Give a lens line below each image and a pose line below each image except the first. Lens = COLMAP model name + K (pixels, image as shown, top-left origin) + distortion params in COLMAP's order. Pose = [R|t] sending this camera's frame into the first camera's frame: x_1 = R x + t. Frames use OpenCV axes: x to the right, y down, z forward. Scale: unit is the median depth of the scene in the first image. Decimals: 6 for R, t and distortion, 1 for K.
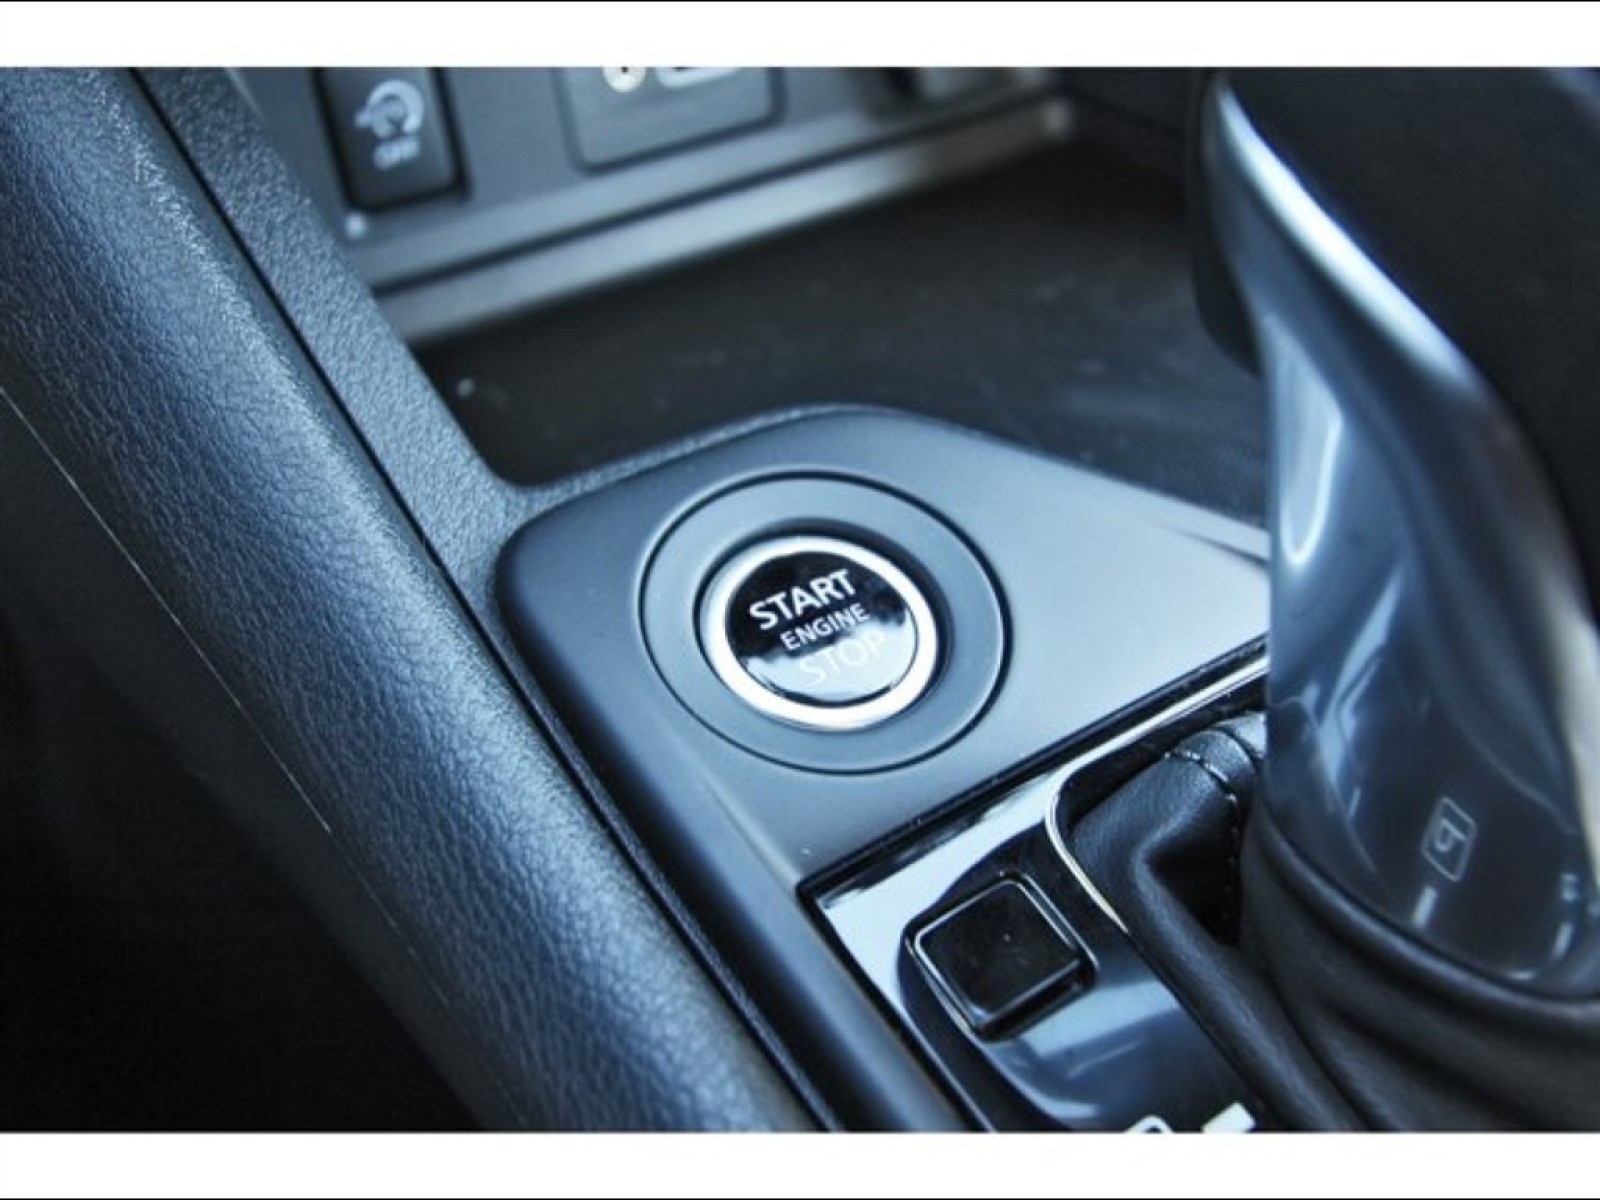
lens RADIAL K [[1760.7, 0, 800.0], [0, 1760.7, 600.0], [0, 0, 1]] dist [0.010392, 0.006027]
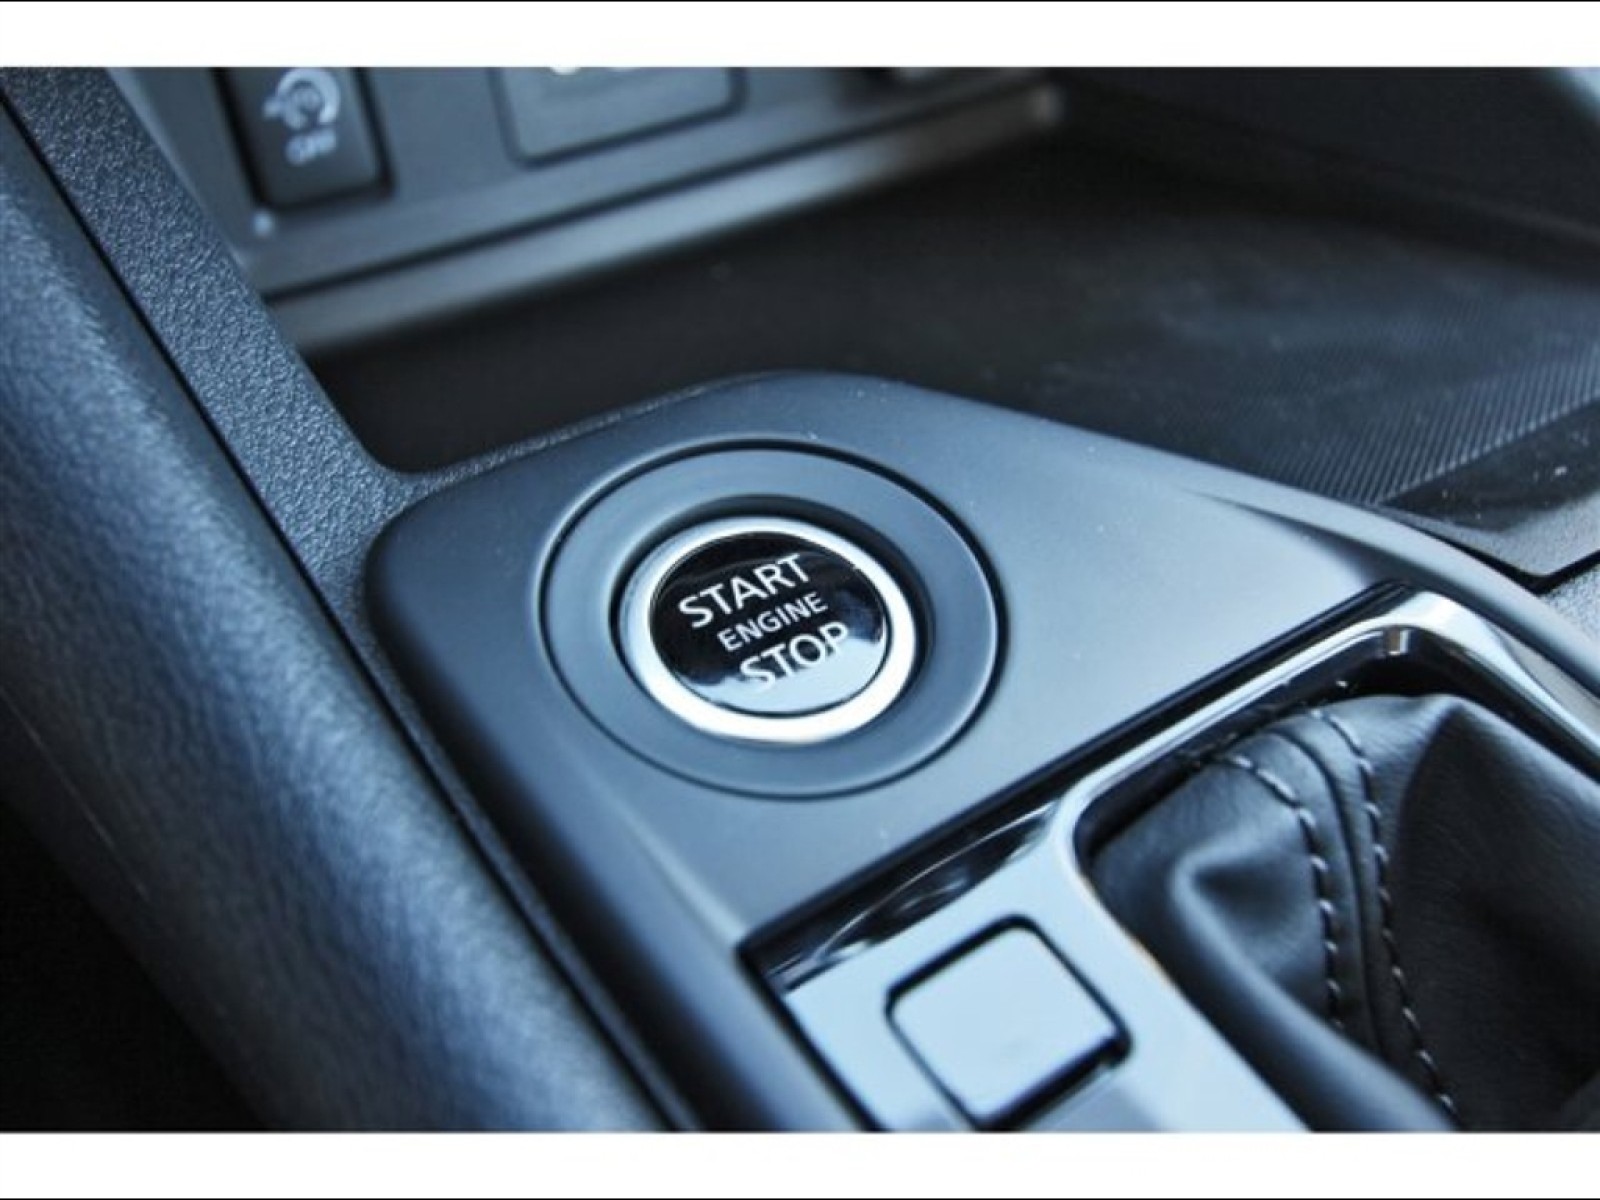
lens RADIAL K [[1760.7, 0, 800.0], [0, 1760.7, 600.0], [0, 0, 1]] dist [0.010392, 0.006027]
pose [[0.999422, -0.031558, -0.012605, 0.036788], [0.030898, 0.998295, -0.049521, 0.044893], [0.014147, 0.049103, 0.998694, 0.200048]]
